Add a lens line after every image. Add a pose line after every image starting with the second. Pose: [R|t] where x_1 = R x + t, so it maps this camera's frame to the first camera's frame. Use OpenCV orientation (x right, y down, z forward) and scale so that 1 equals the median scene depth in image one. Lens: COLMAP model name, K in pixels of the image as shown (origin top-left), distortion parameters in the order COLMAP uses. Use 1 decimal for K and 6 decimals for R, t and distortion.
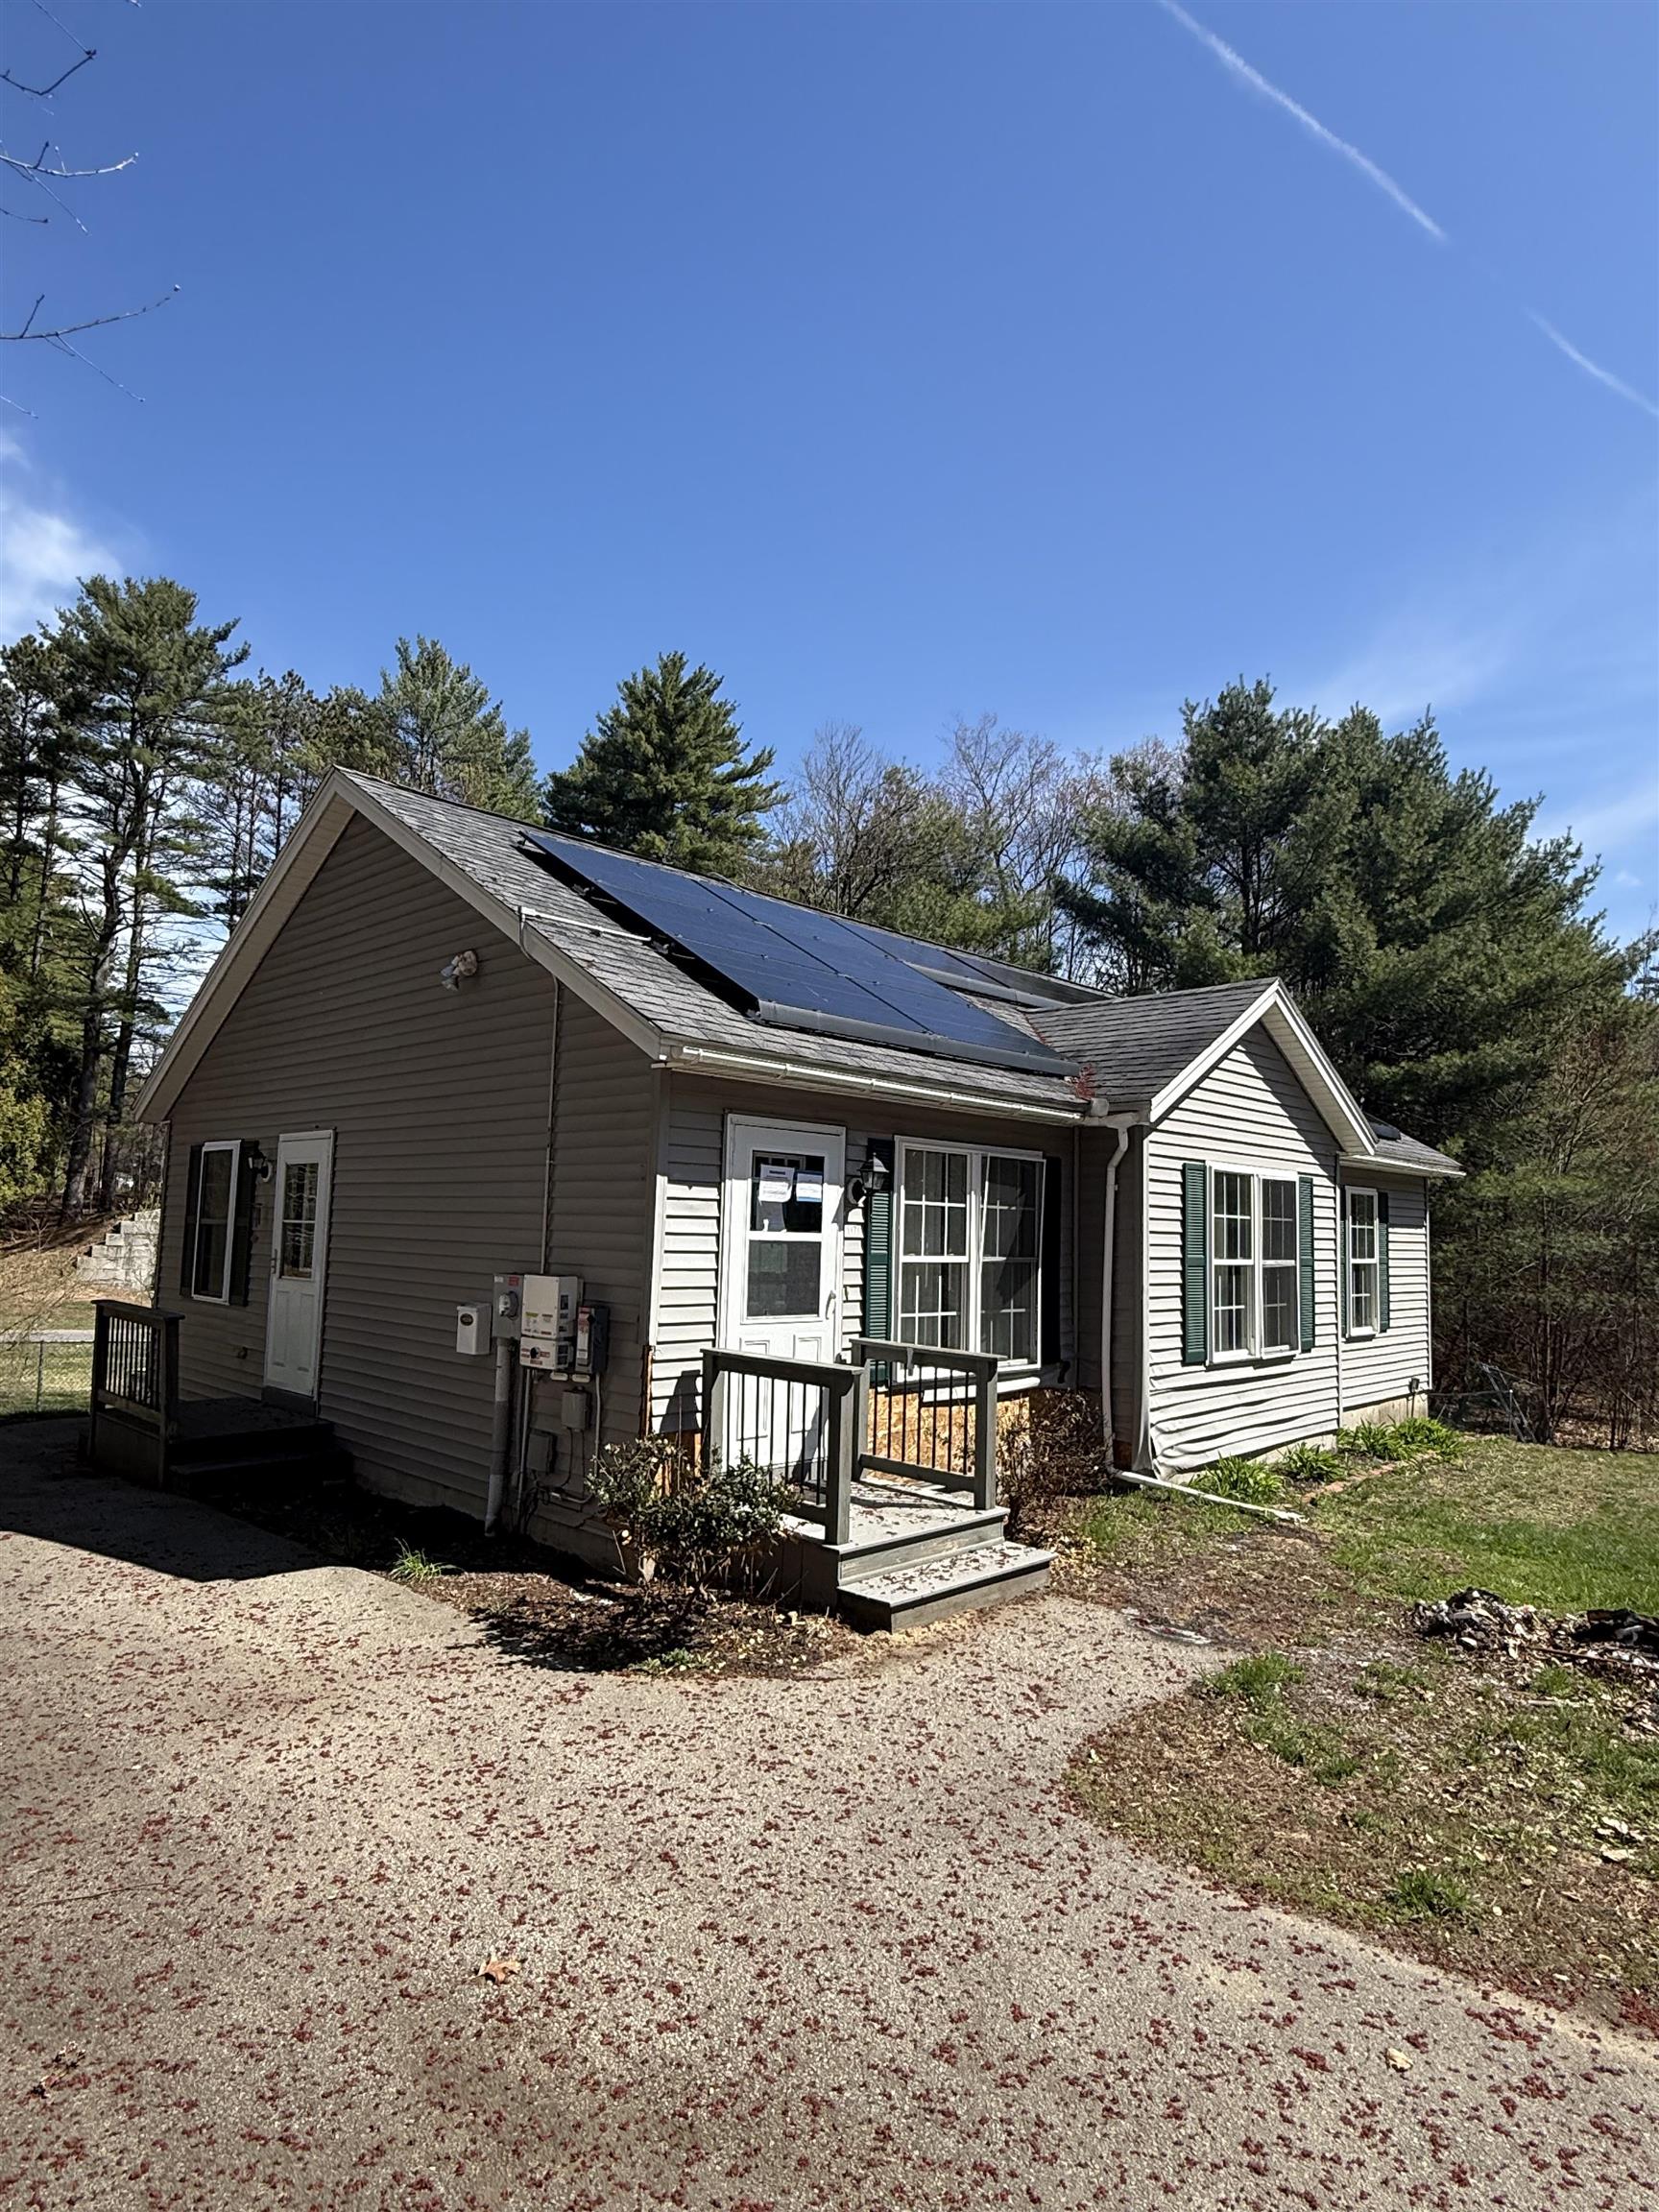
lens RADIAL K [[1237.1, 0, 831.4], [0, 1237.1, 1101.7], [0, 0, 1]] dist [0.003897, 0.000264]
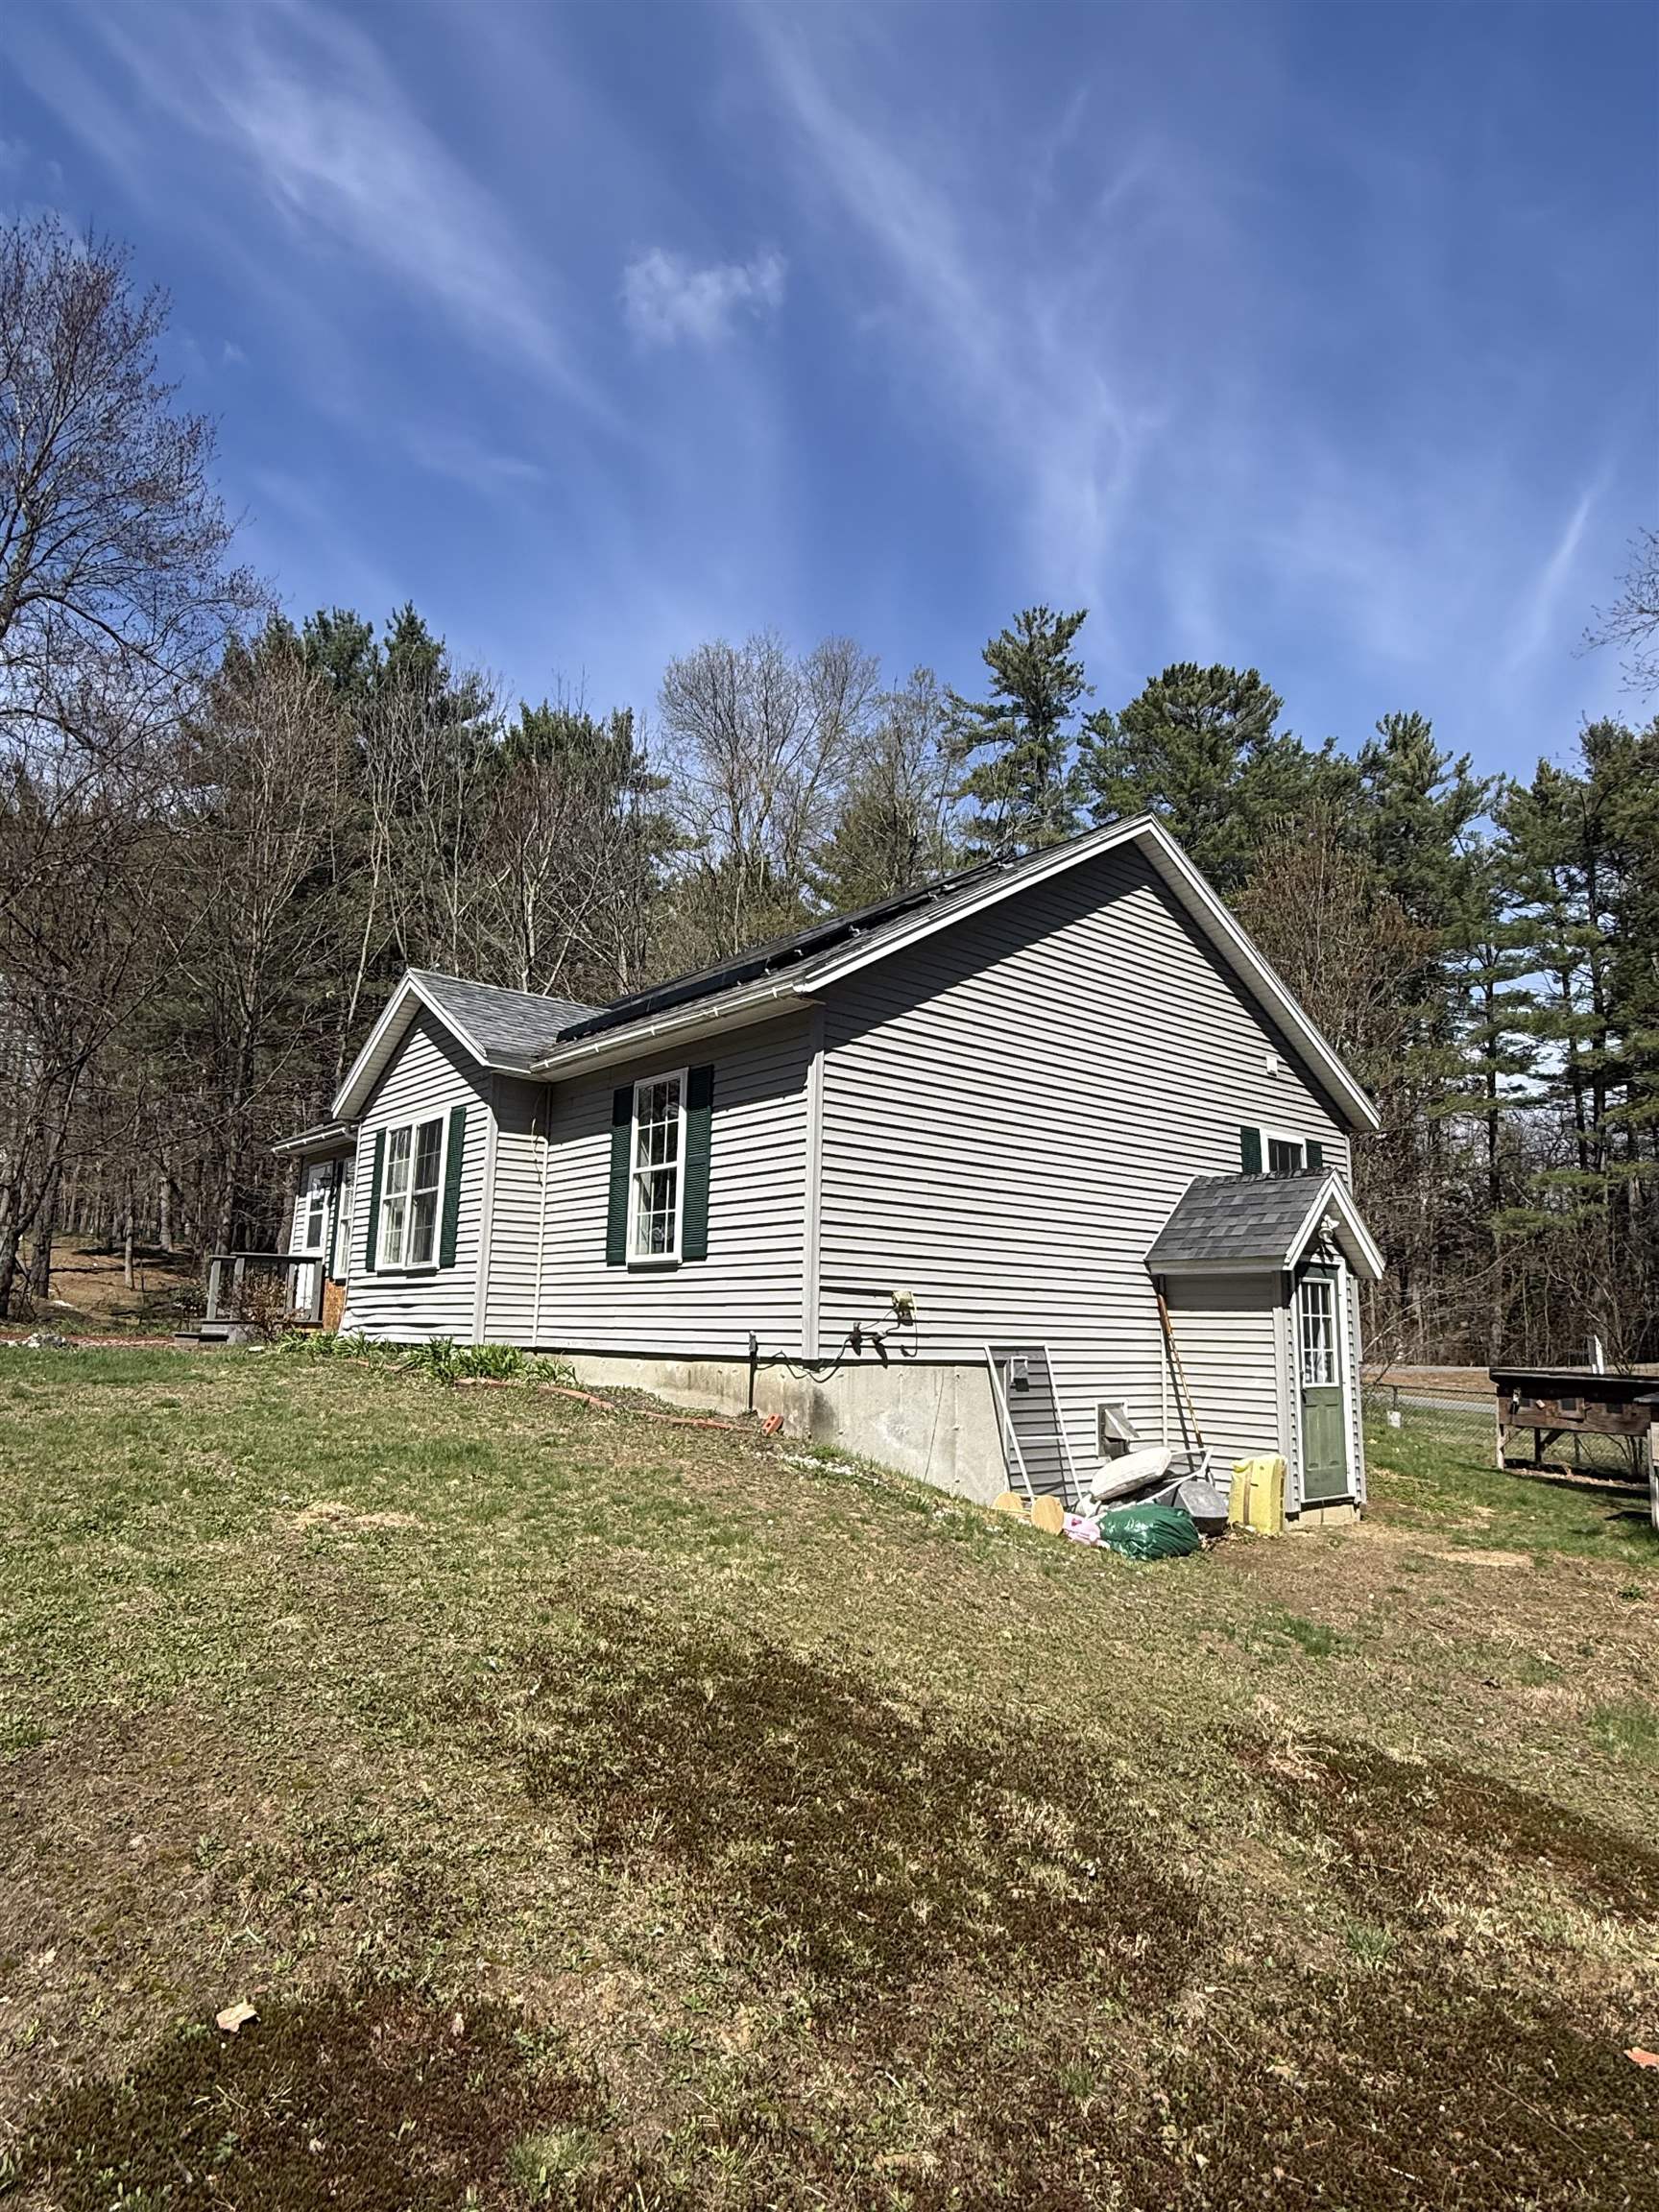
lens RADIAL K [[1237.1, 0, 831.4], [0, 1237.1, 1101.7], [0, 0, 1]] dist [0.003897, 0.000264]
pose [[-0.119104, -0.184359, -0.975616, 2.022834], [0.109276, 0.974207, -0.197433, 0.440165], [0.986850, -0.130126, -0.095886, 2.067258]]
